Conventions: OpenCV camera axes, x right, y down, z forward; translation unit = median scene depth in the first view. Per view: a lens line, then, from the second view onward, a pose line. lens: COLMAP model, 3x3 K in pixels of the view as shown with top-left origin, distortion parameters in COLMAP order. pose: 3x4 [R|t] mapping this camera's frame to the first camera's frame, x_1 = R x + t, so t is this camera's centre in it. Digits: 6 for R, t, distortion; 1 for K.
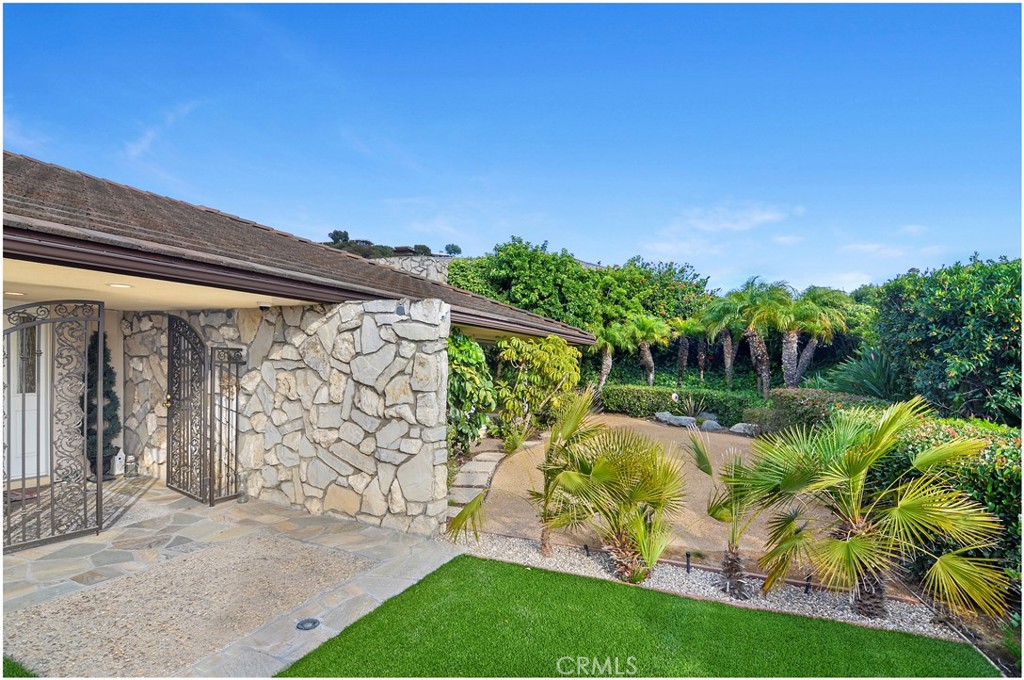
lens RADIAL K [[498.9, 0, 512.0], [0, 498.9, 340.0], [0, 0, 1]] dist [0.001450, 0.000318]
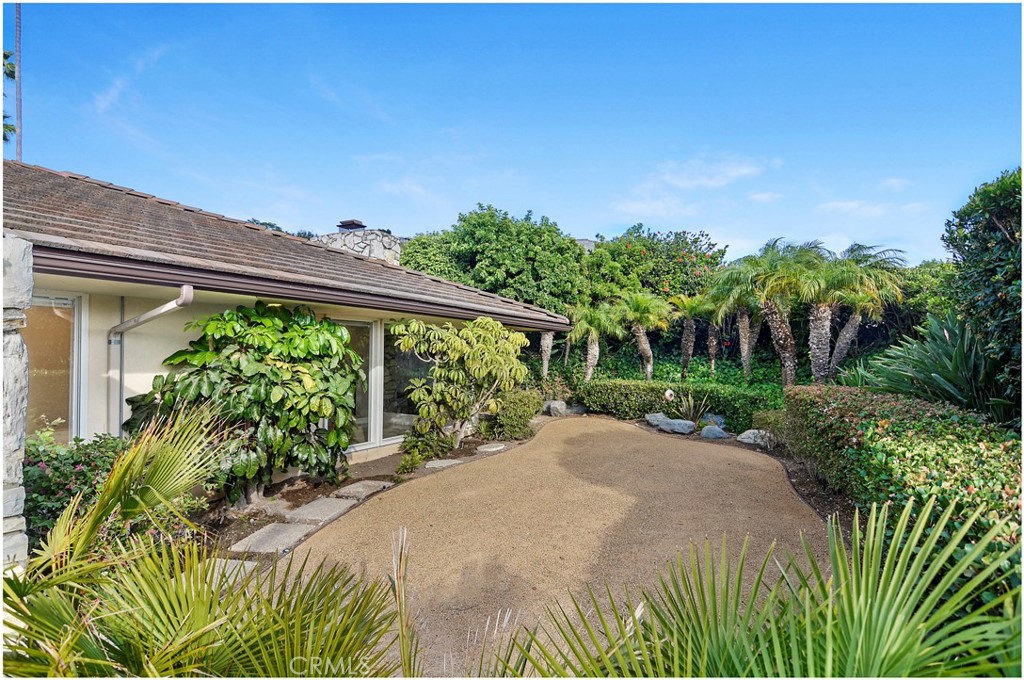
lens RADIAL K [[486.5, 0, 511.9], [0, 486.5, 348.9], [0, 0, 1]] dist [-0.003516, -0.000901]
pose [[0.995512, -0.019028, -0.092705, 0.134949], [0.022255, 0.999178, 0.033896, 0.010239], [0.091984, -0.035807, 0.995116, 0.196184]]
